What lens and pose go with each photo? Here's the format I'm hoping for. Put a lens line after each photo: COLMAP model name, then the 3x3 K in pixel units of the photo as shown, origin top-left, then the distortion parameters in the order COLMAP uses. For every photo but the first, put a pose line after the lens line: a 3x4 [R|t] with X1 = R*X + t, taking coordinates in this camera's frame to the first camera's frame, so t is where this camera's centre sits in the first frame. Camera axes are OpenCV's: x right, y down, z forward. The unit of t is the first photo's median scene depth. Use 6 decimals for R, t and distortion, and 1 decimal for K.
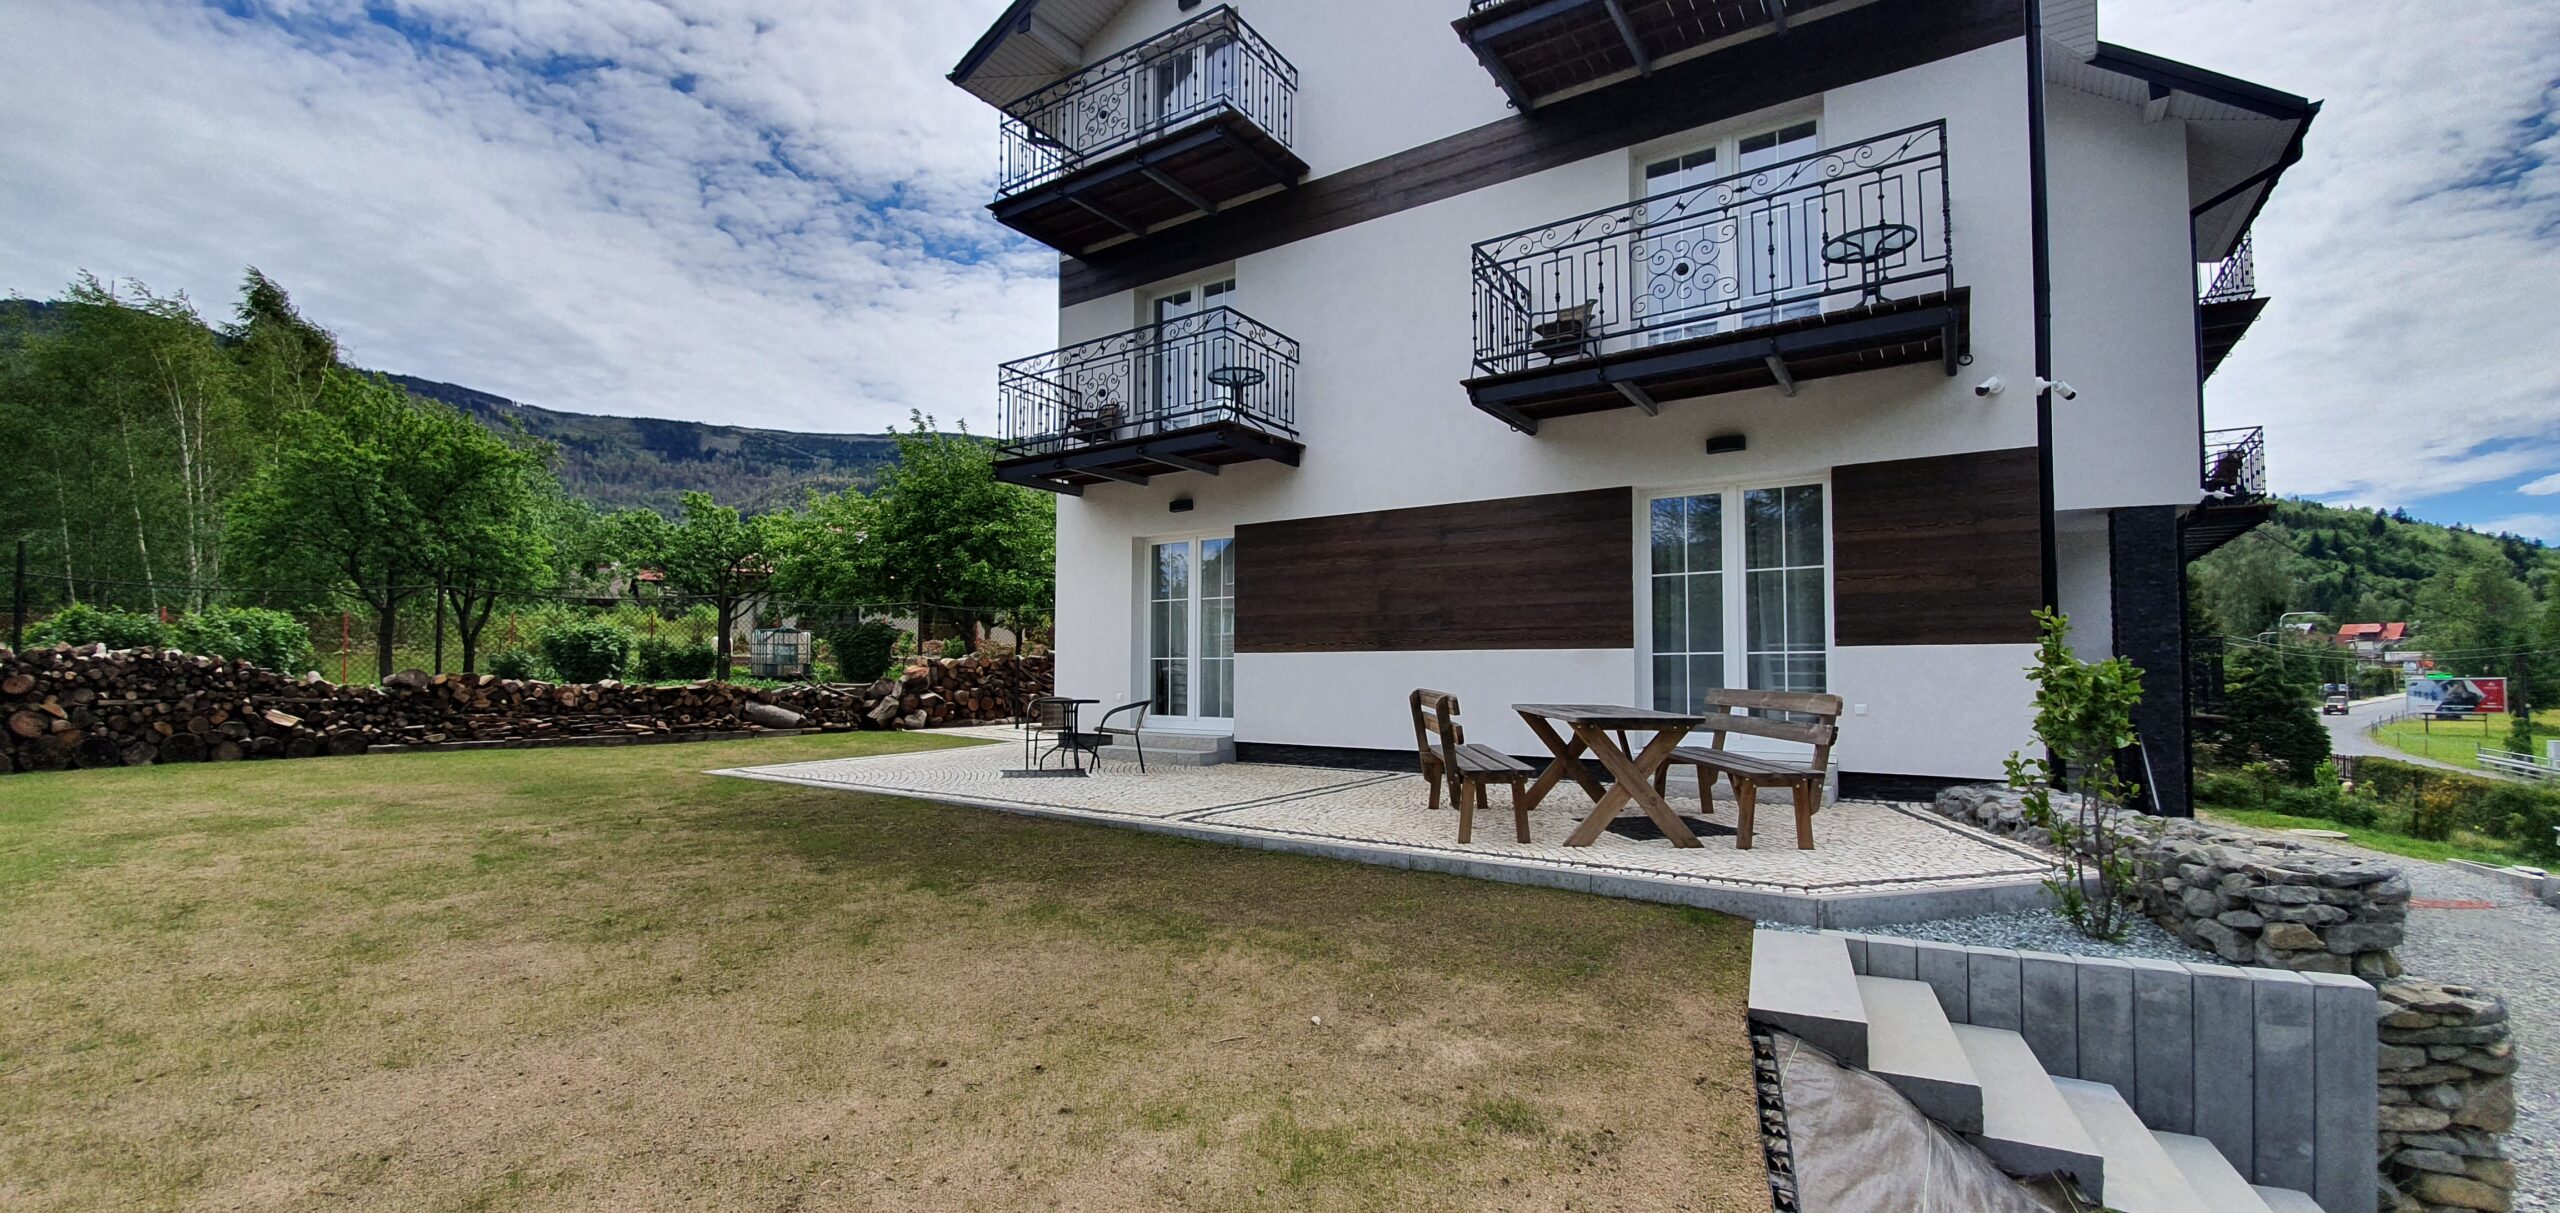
lens RADIAL K [[1005.6, 0, 1310.1], [0, 1005.6, 599.3], [0, 0, 1]] dist [-0.001172, -0.013856]
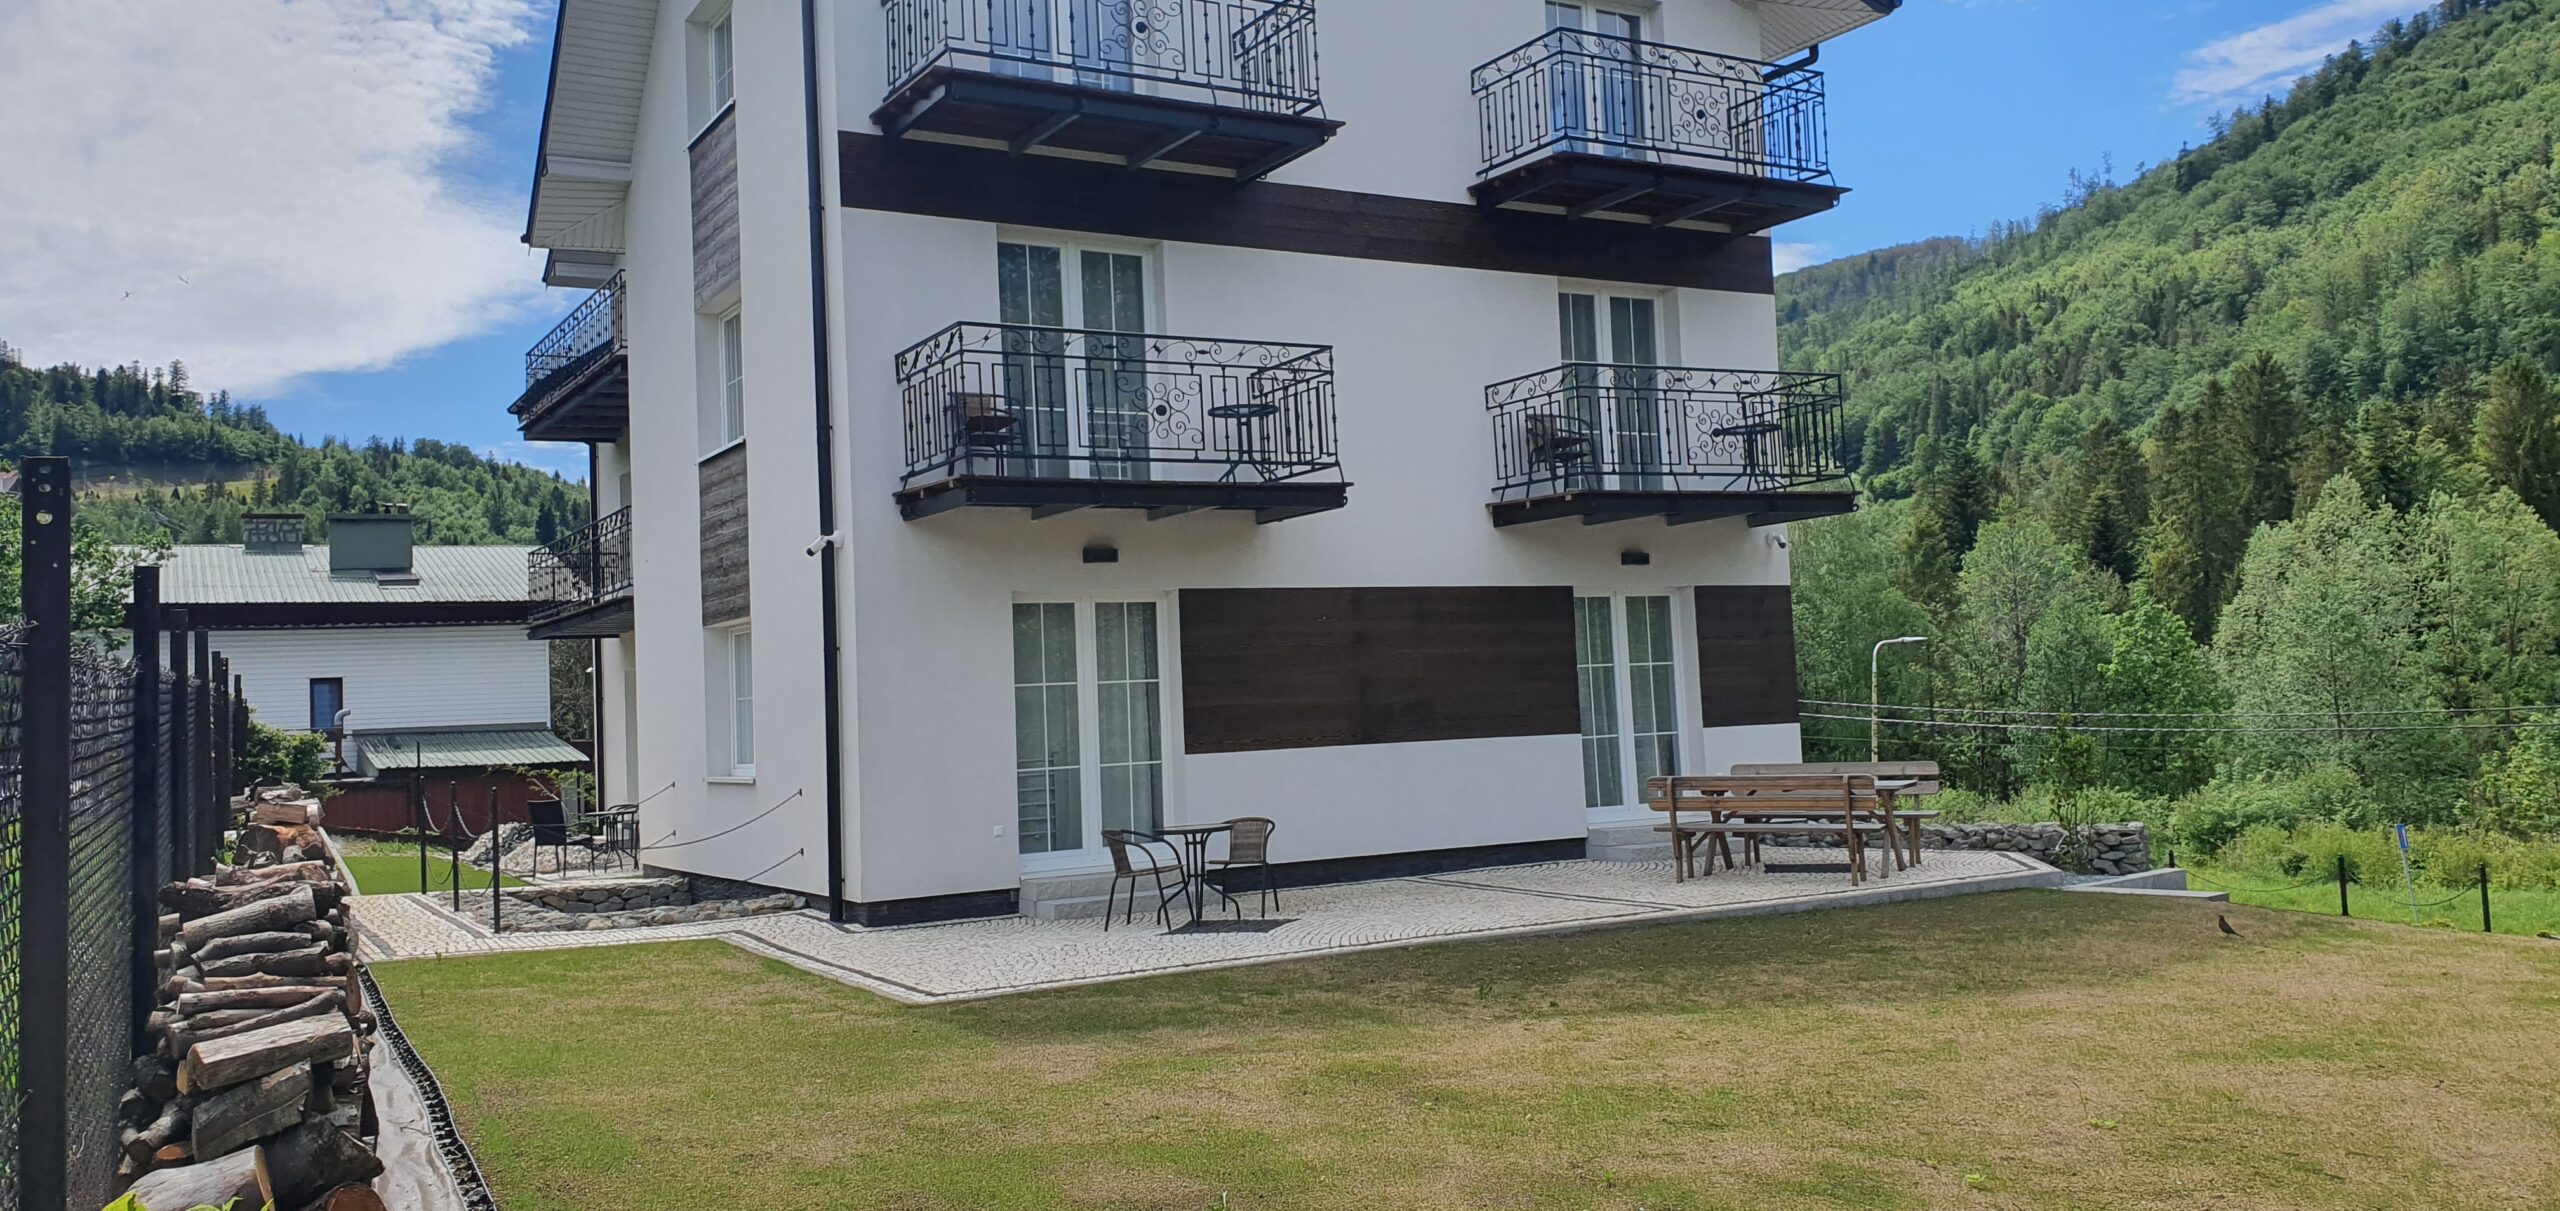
lens RADIAL K [[1996.7, 0, 1277.0], [0, 1996.7, 544.8], [0, 0, 1]] dist [0.016226, 0.005509]
pose [[0.429004, 0.047042, 0.902077, -1.556120], [-0.028807, 0.998848, -0.038389, -0.056401], [-0.902843, -0.009517, 0.429865, 0.305622]]
